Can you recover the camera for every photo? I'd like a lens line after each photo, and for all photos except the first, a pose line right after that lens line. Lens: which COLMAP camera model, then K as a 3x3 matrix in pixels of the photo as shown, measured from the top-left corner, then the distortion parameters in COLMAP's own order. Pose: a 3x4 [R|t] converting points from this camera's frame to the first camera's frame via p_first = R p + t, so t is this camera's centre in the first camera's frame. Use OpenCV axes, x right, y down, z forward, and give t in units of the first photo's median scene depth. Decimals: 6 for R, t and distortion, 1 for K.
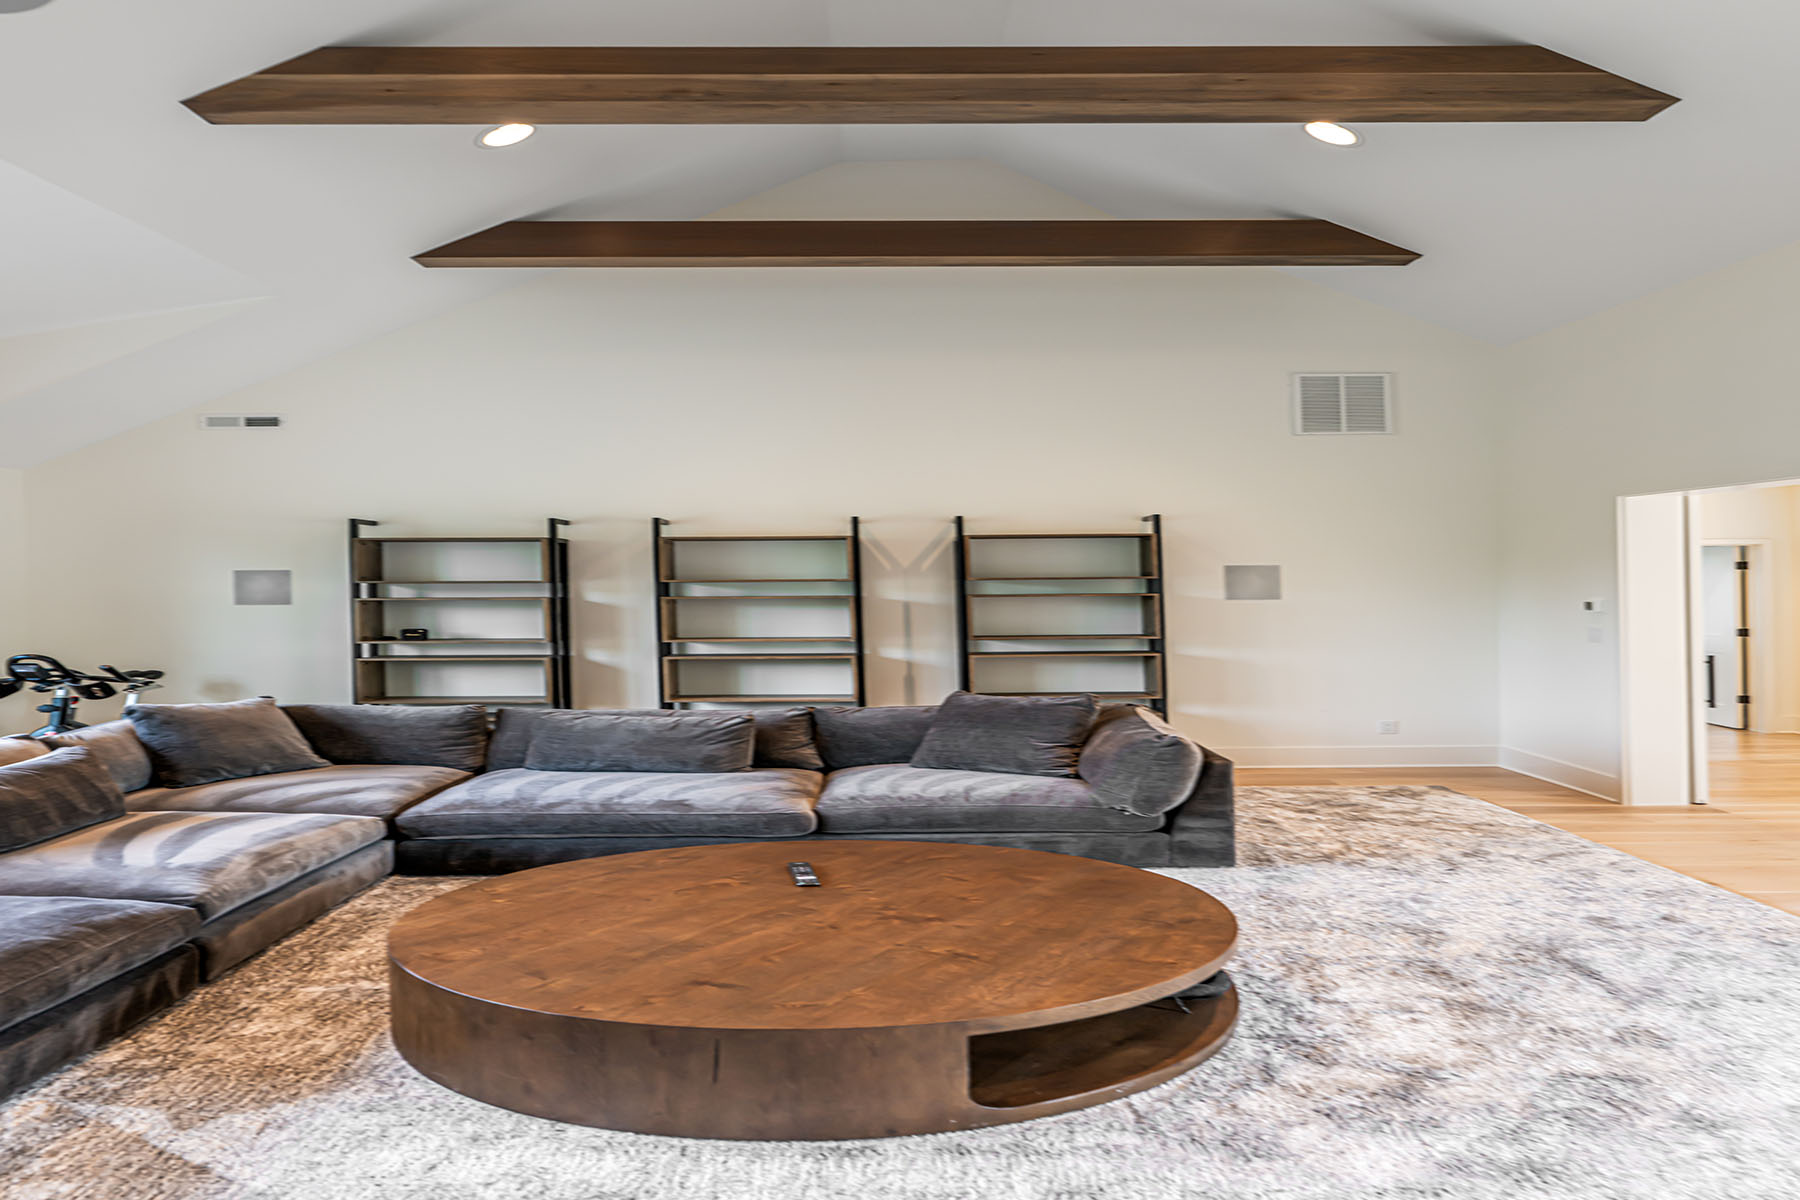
lens RADIAL K [[726.2, 0, 893.7], [0, 726.2, 600.3], [0, 0, 1]] dist [-0.000611, -0.000416]
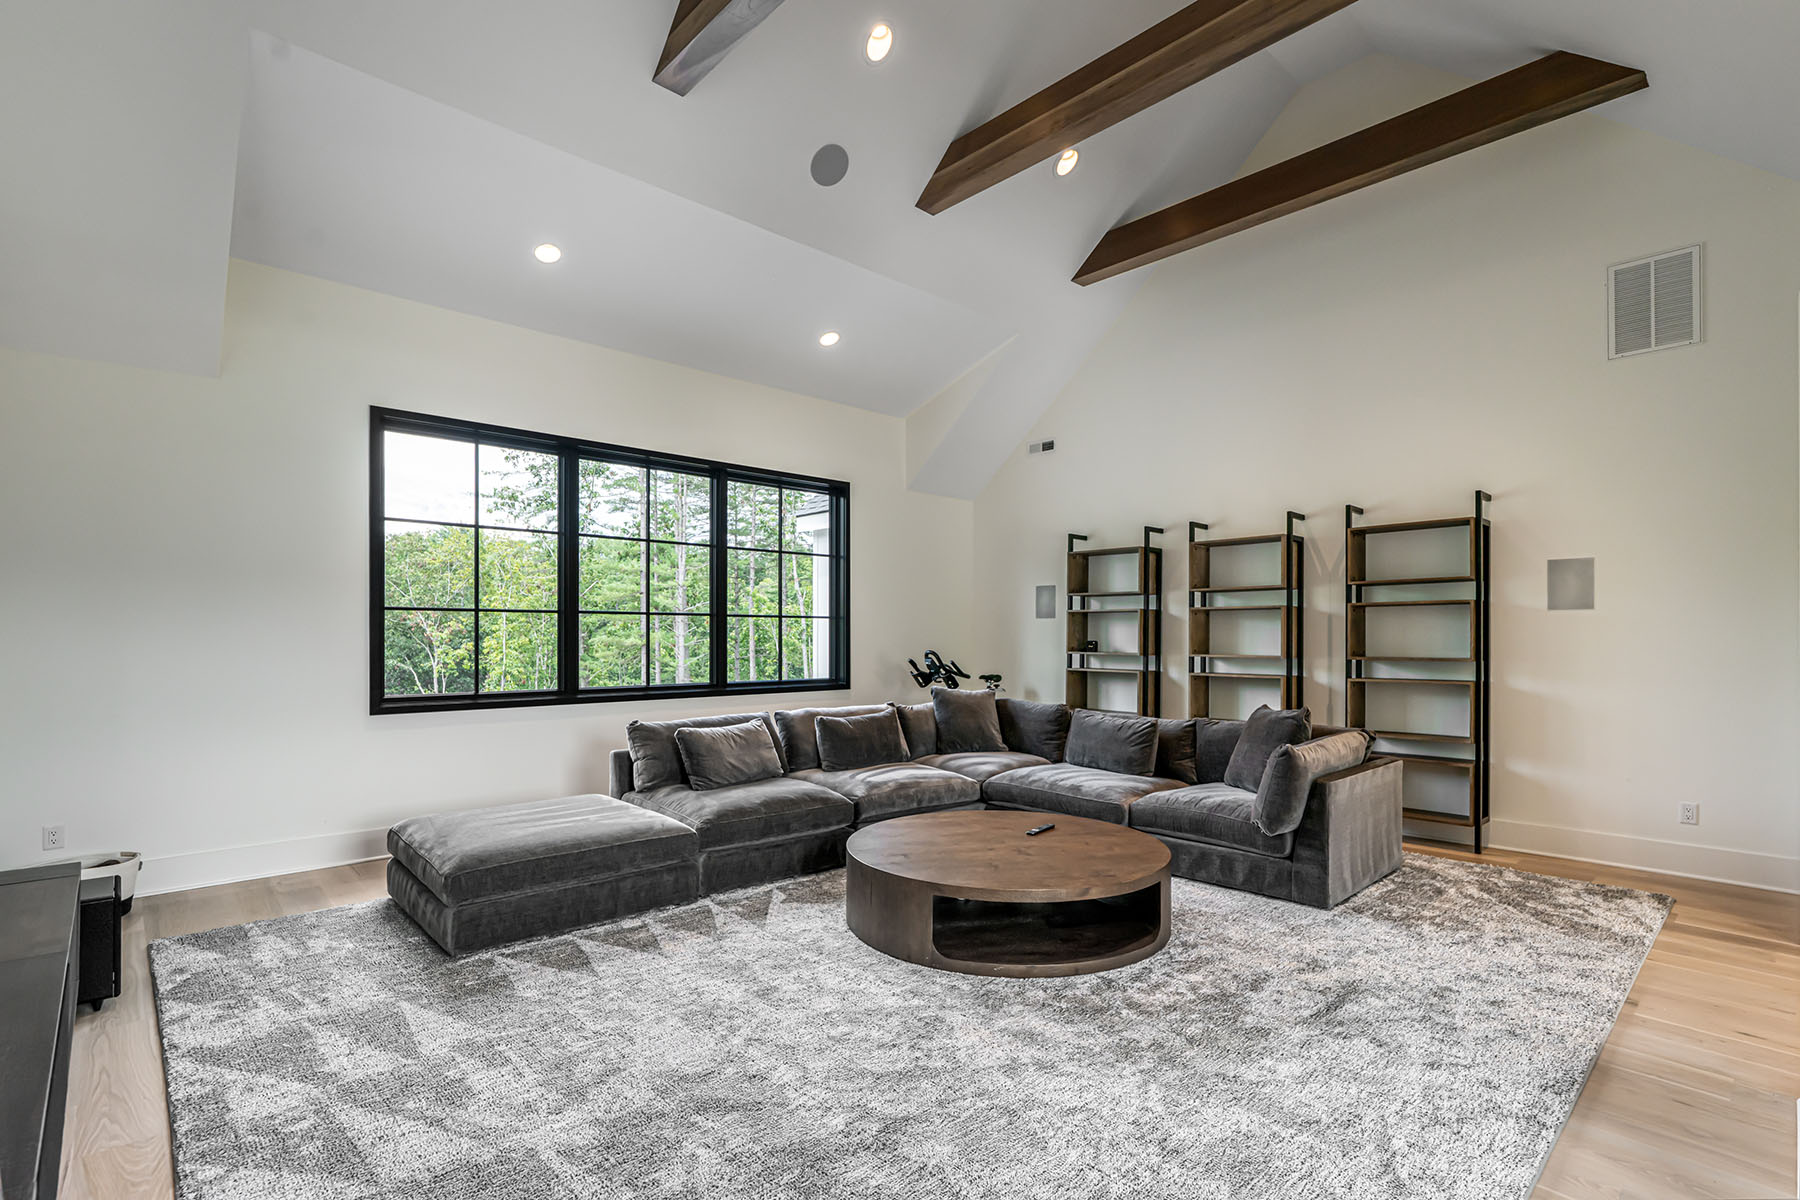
lens RADIAL K [[857.6, 0, 901.5], [0, 857.6, 613.3], [0, 0, 1]] dist [0.001245, -0.000158]
pose [[0.671179, -0.011620, -0.741204, 0.209377], [0.015372, 0.999880, -0.001756, -0.001884], [0.741136, -0.010216, 0.671277, -0.000002]]
